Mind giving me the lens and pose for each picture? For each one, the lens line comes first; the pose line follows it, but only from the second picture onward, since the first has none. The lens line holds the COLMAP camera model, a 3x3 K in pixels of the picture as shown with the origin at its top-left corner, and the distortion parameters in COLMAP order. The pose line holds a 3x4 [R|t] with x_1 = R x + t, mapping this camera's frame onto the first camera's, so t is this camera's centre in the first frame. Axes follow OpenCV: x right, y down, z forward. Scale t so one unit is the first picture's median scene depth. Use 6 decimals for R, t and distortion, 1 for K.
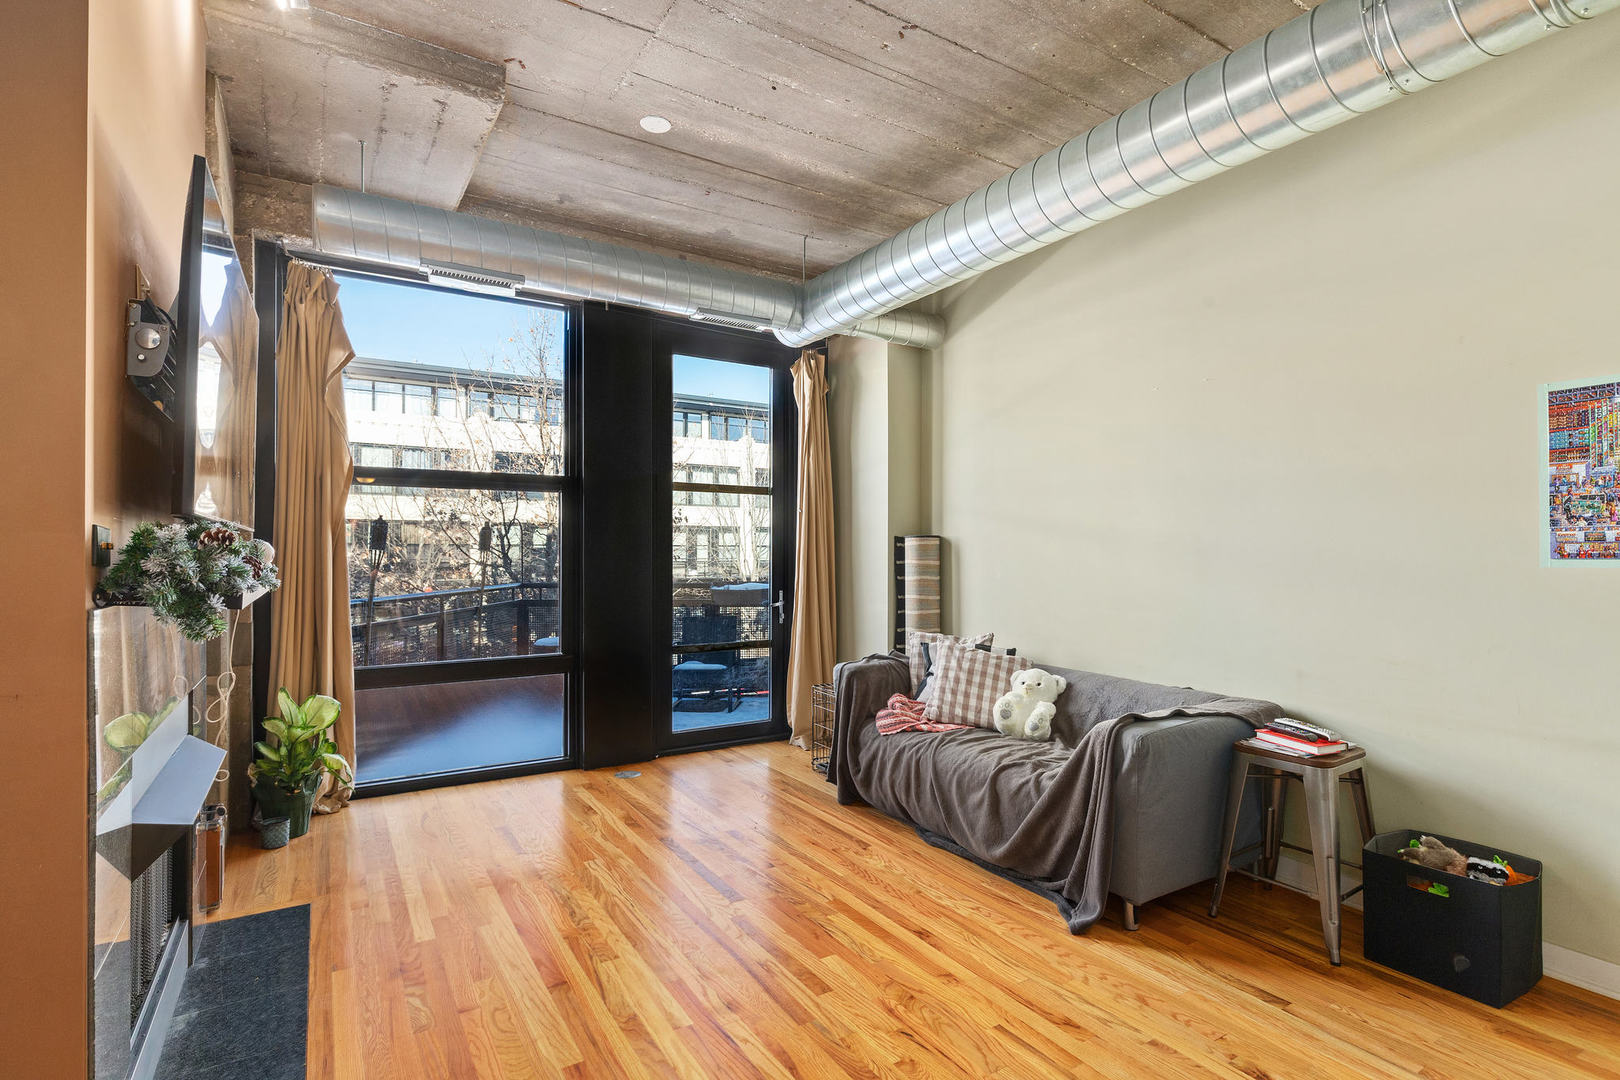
lens RADIAL K [[764.8, 0, 810.0], [0, 764.8, 540.0], [0, 0, 1]] dist [-0.003723, -0.000587]
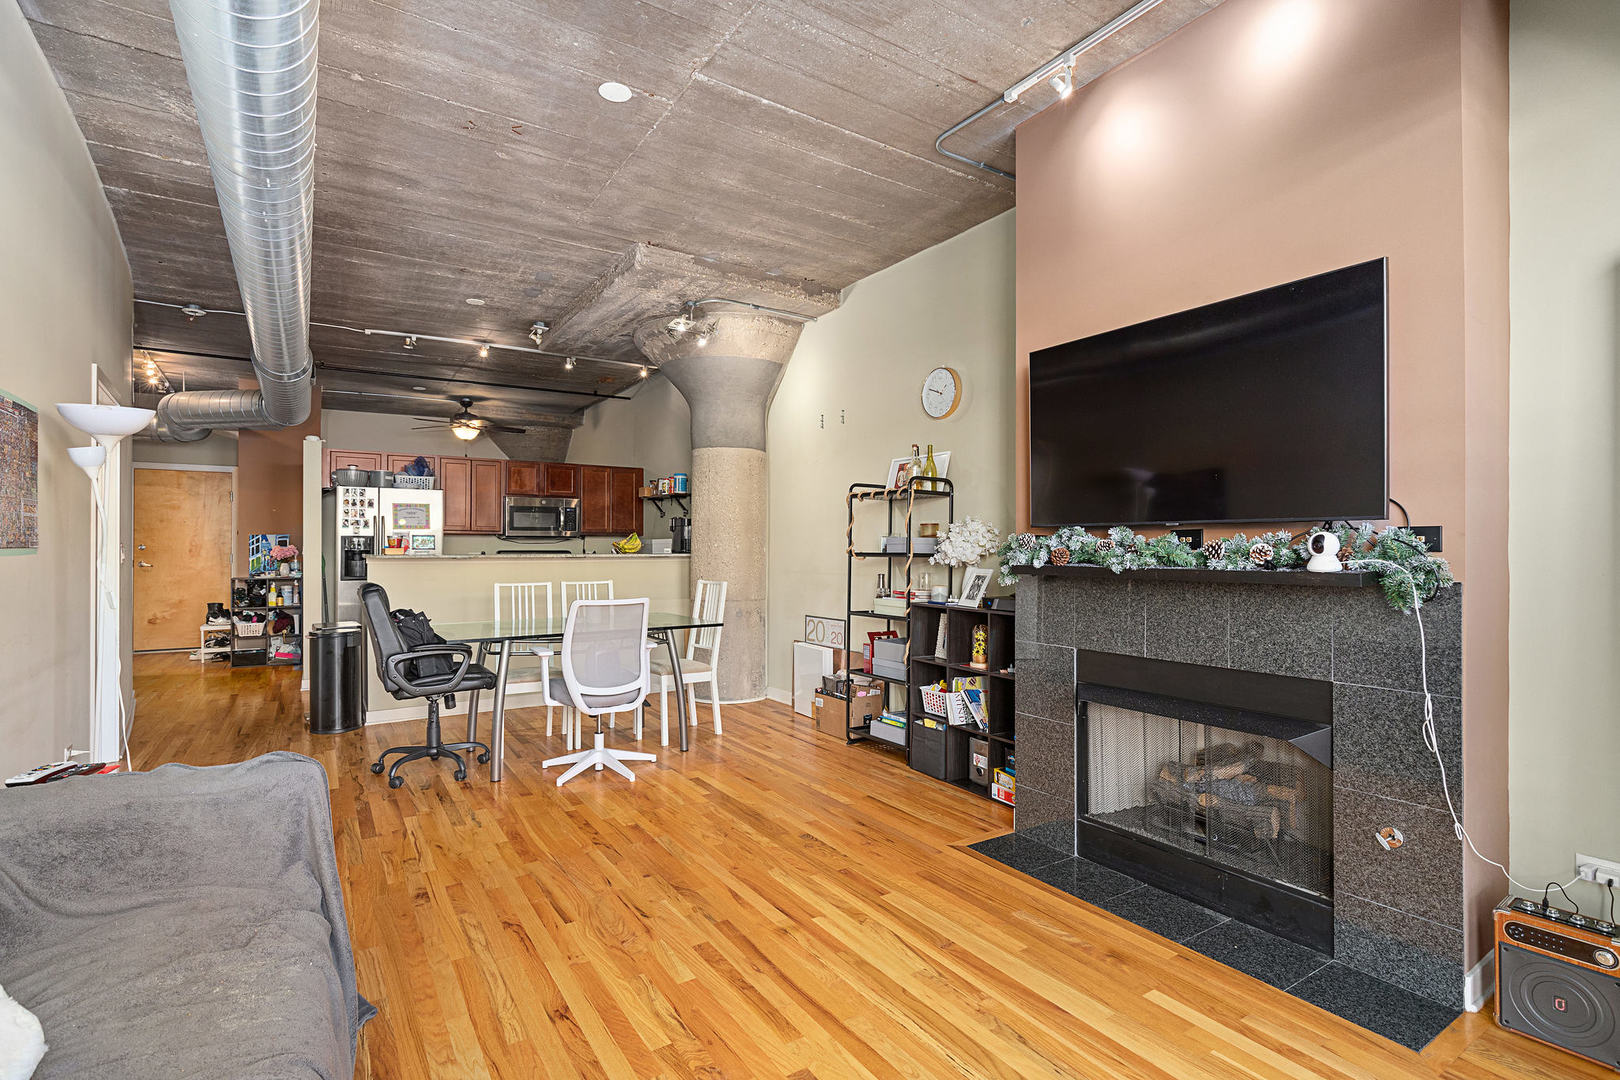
lens RADIAL K [[764.8, 0, 810.0], [0, 764.8, 540.0], [0, 0, 1]] dist [-0.003723, -0.000587]
pose [[-0.999670, -0.000052, -0.025689, -0.051004], [0.000444, 0.999813, -0.019323, 0.014878], [0.025686, -0.019328, -0.999483, 0.980754]]
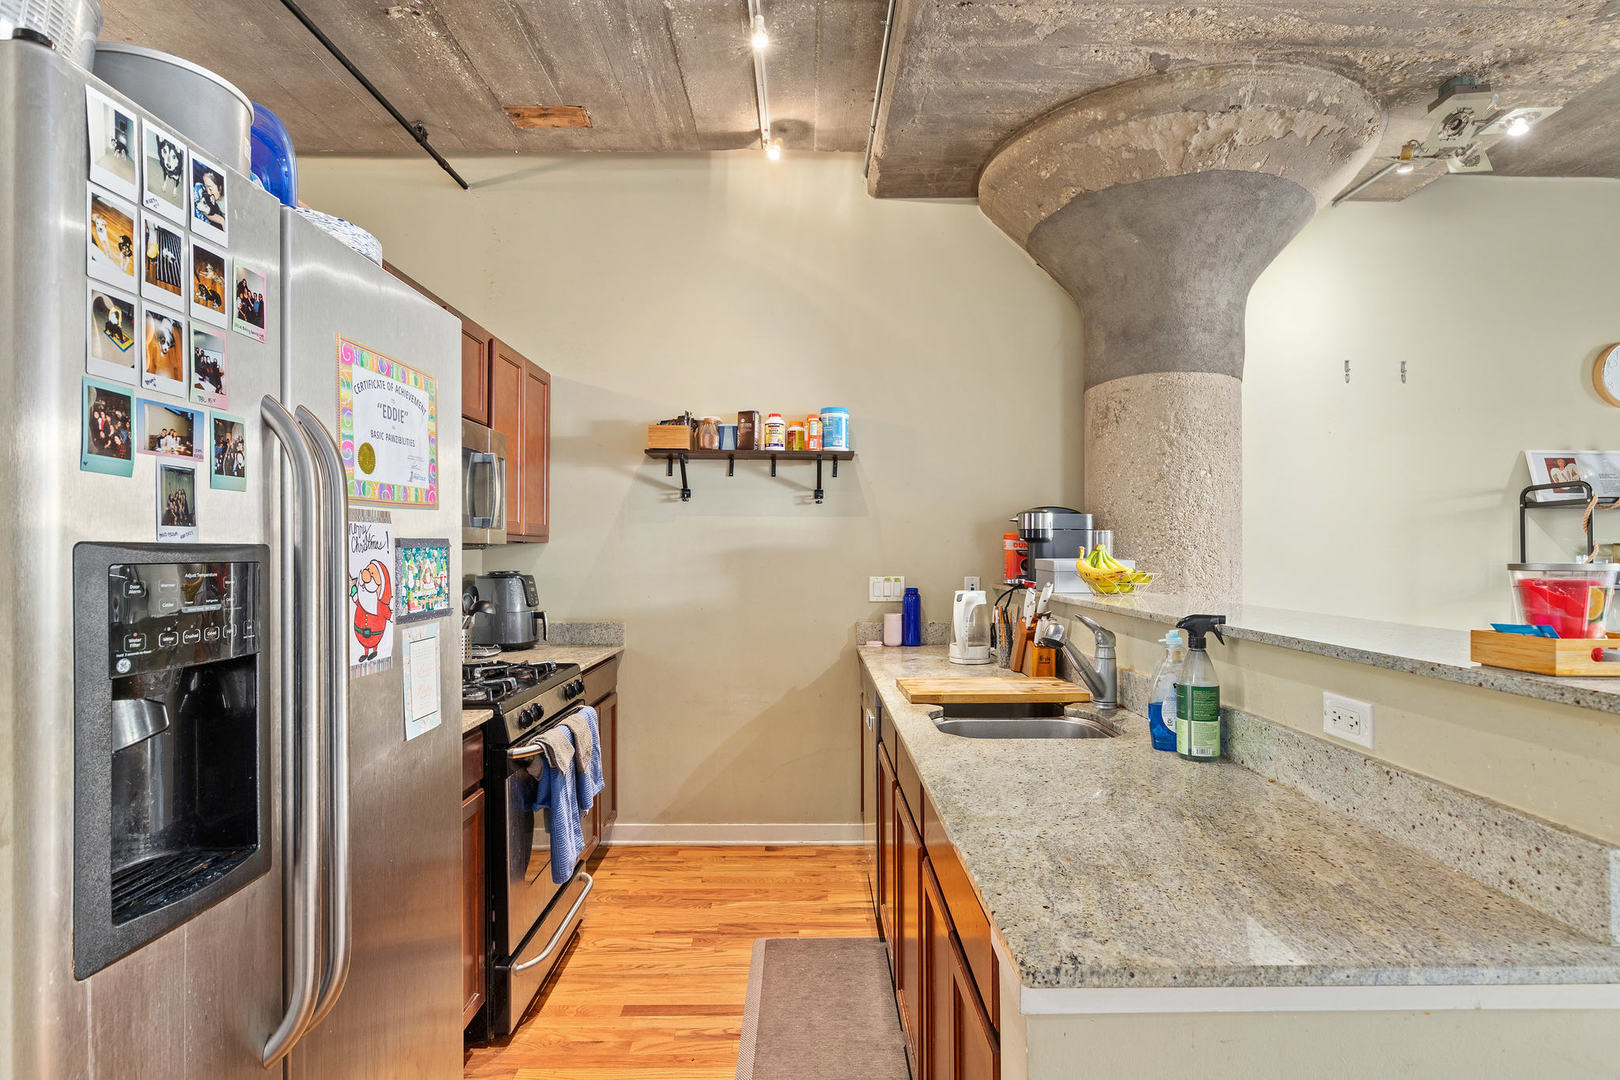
lens RADIAL K [[802.0, 0, 813.6], [0, 802.0, 549.3], [0, 0, 1]] dist [0.000322, -0.000124]
pose [[-0.513466, -0.002834, -0.858106, 0.875631], [0.008592, 0.999927, -0.008444, -0.017648], [0.858067, -0.011708, -0.513404, -0.303887]]
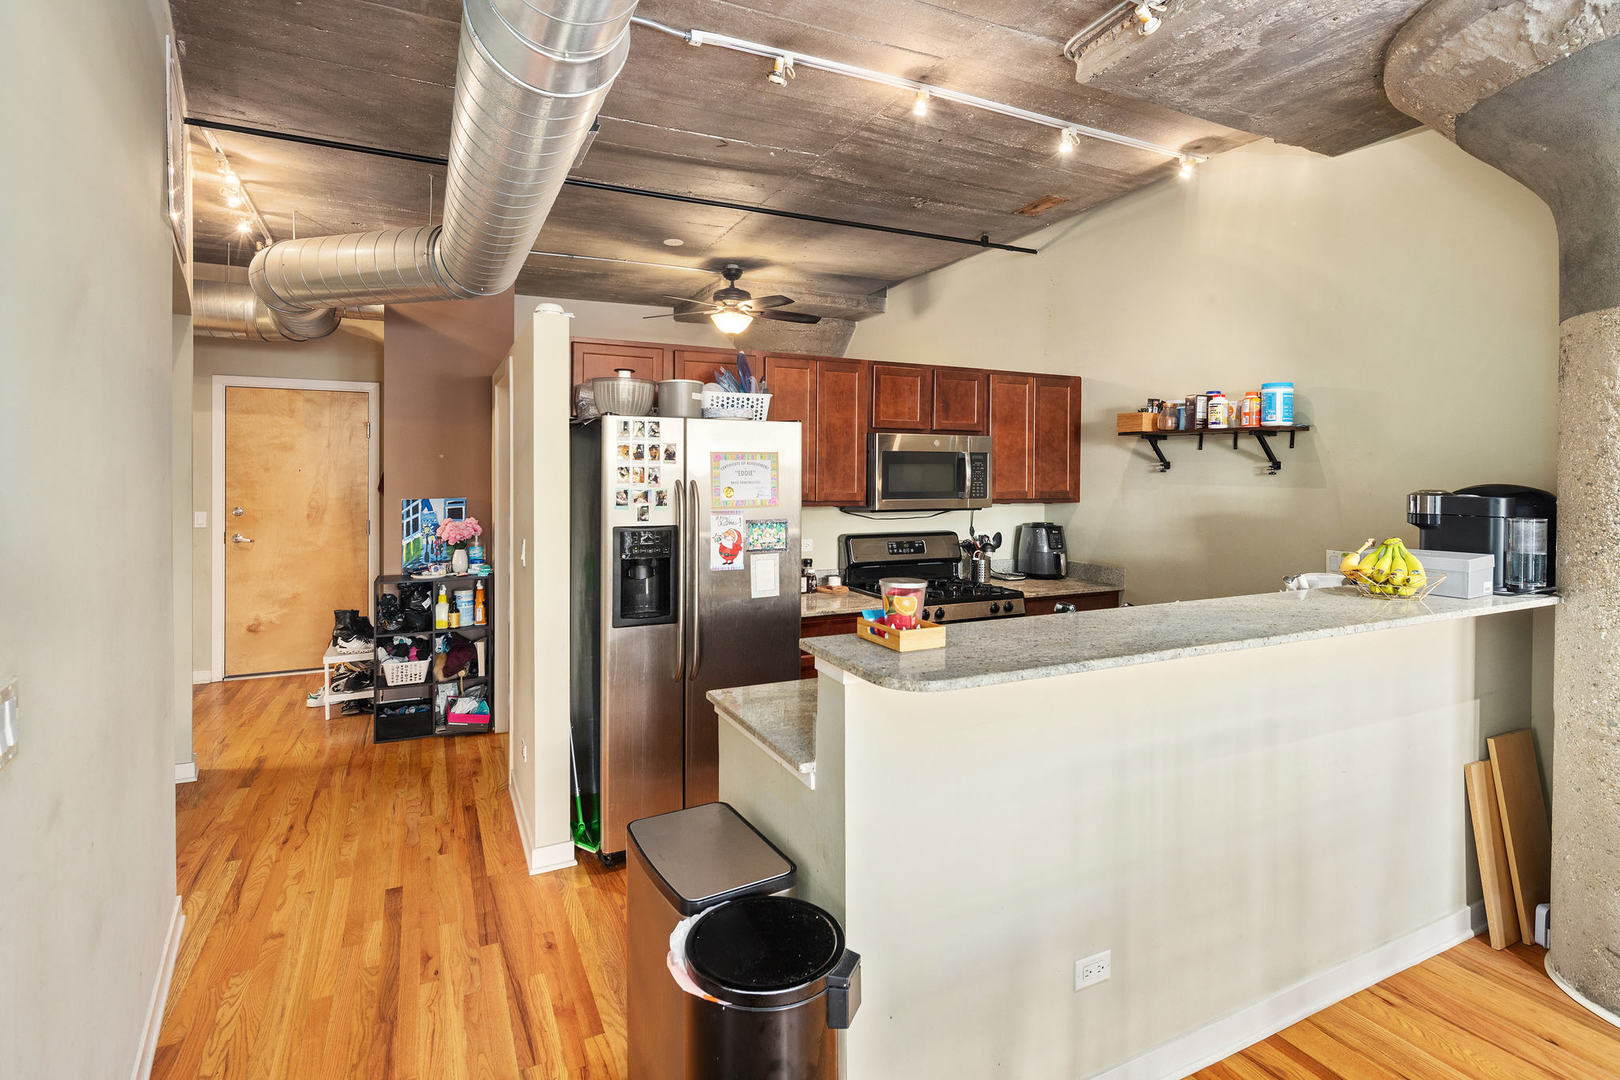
lens RADIAL K [[788.2, 0, 808.9], [0, 788.2, 471.3], [0, 0, 1]] dist [0.001509, -0.000230]
pose [[-0.995257, -0.003550, 0.097211, 0.582224], [-0.004482, 0.999946, -0.009365, -0.063683], [-0.097172, -0.009756, -0.995220, 0.144312]]
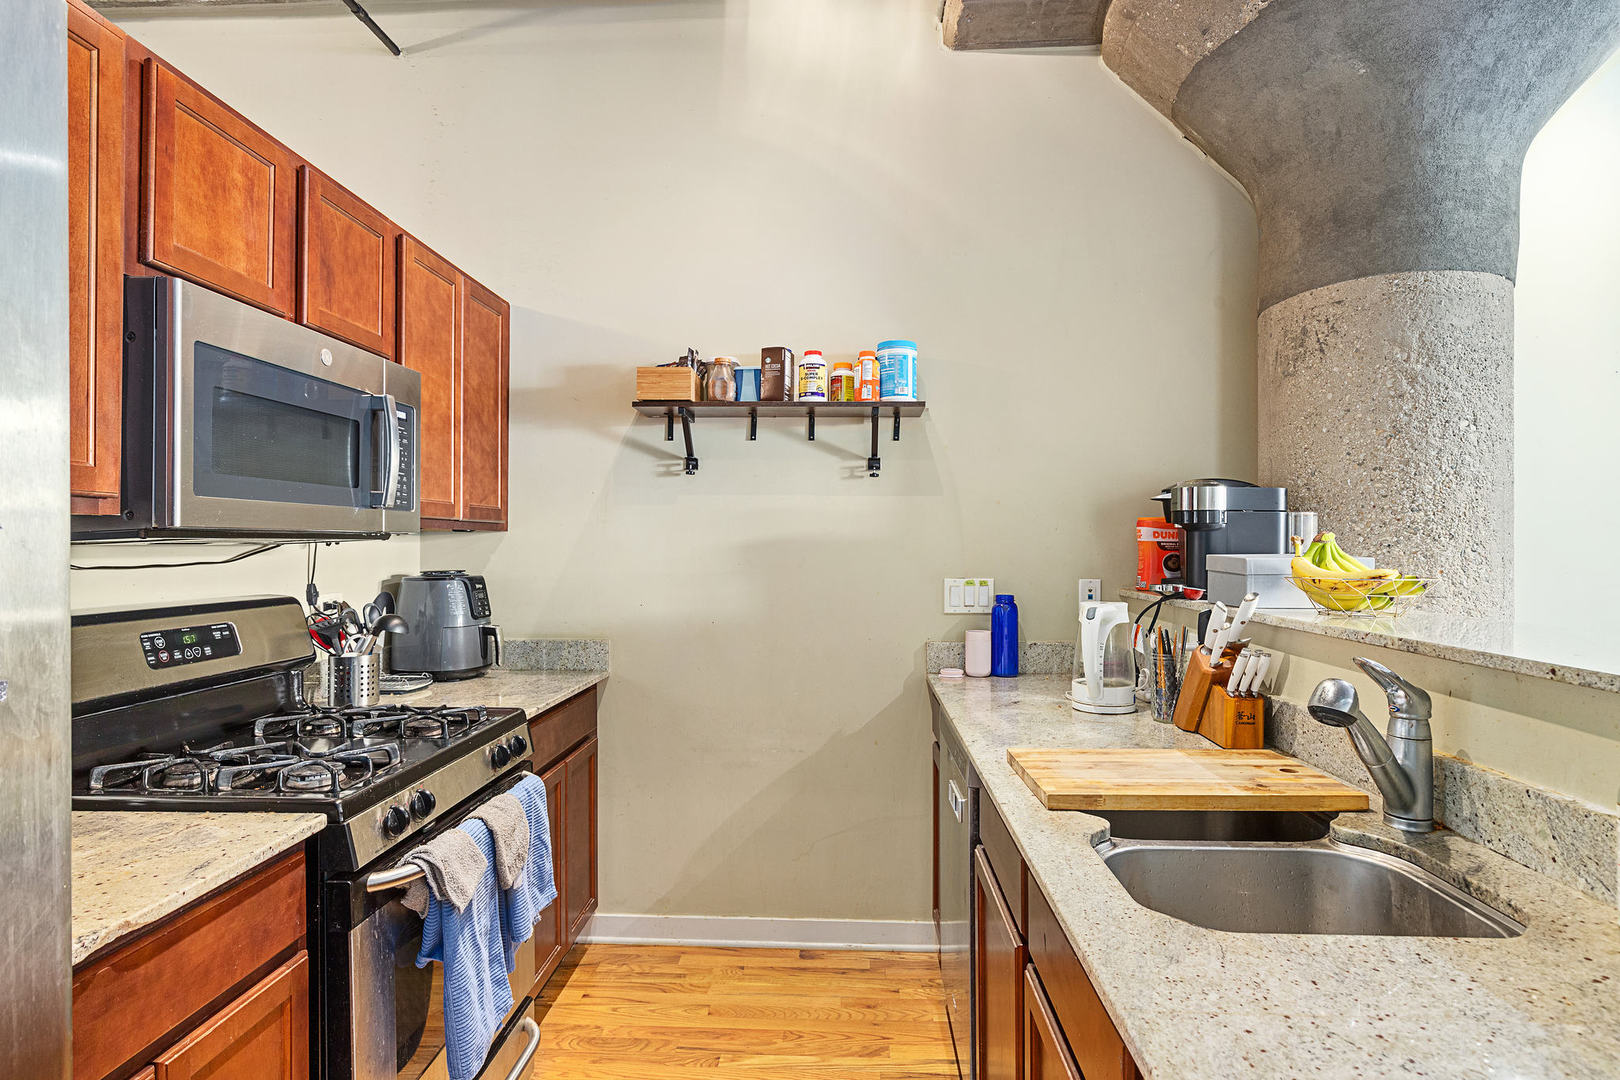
lens RADIAL K [[847.1, 0, 812.1], [0, 847.1, 546.9], [0, 0, 1]] dist [0.002832, 0.000122]
pose [[-0.558676, 0.001881, -0.829384, 0.716393], [0.007761, 0.999965, -0.002960, -0.018441], [0.829350, -0.008091, -0.558671, -0.407066]]
